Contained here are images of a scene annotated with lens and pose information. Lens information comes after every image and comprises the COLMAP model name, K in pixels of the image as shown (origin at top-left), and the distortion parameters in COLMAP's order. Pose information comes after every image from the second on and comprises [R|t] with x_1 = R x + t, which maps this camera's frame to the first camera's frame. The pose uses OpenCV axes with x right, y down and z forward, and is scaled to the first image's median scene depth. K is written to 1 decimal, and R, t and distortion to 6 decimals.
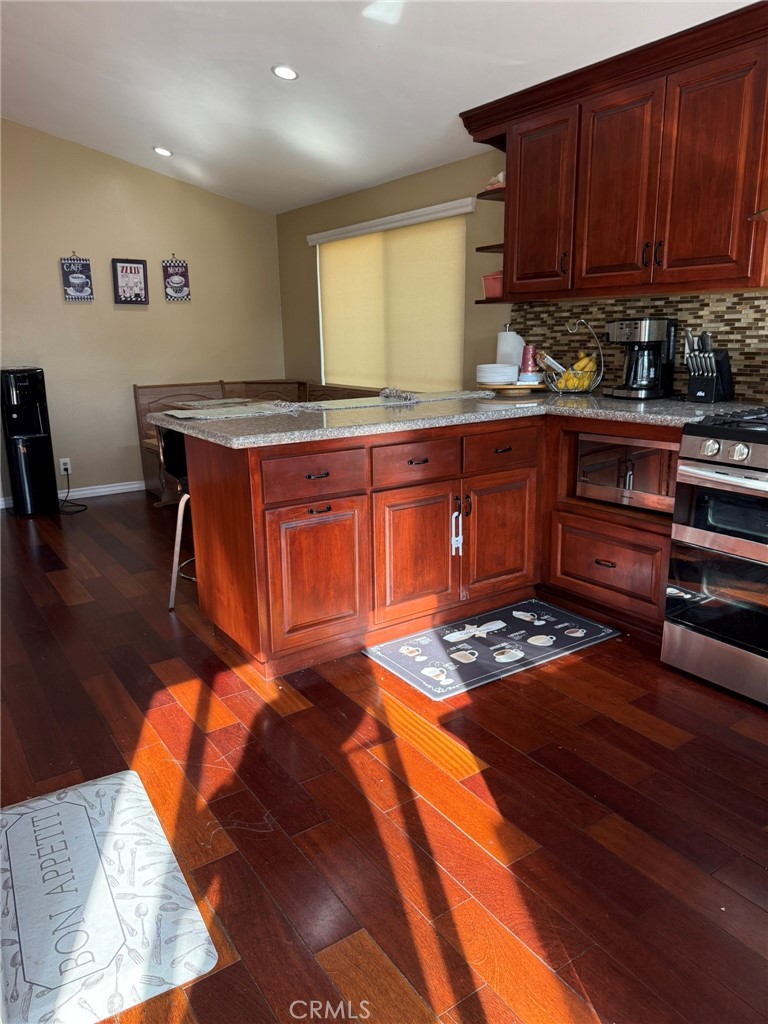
lens RADIAL K [[720.8, 0, 375.2], [0, 720.8, 512.1], [0, 0, 1]] dist [0.058353, -0.070905]
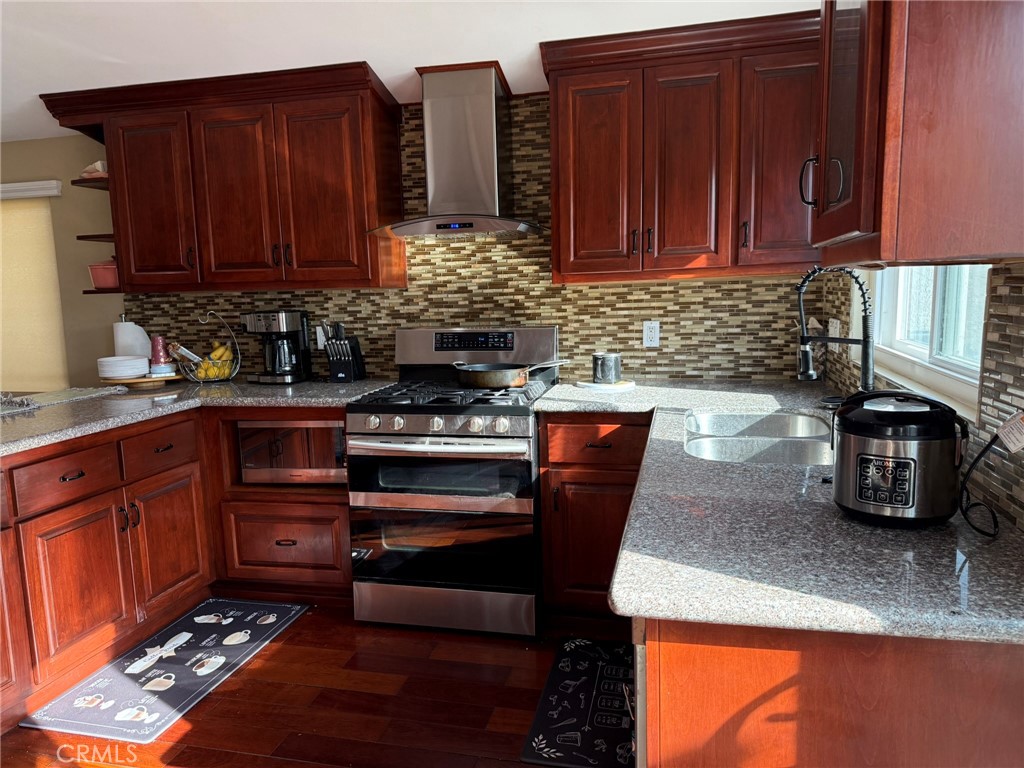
lens RADIAL K [[720.8, 0, 506.3], [0, 720.8, 394.5], [0, 0, 1]] dist [0.058353, -0.070905]
pose [[0.737172, -0.097022, 0.668703, -0.120075], [0.178620, 0.982415, -0.054370, -0.024193], [-0.651669, 0.159523, 0.741539, -0.004752]]
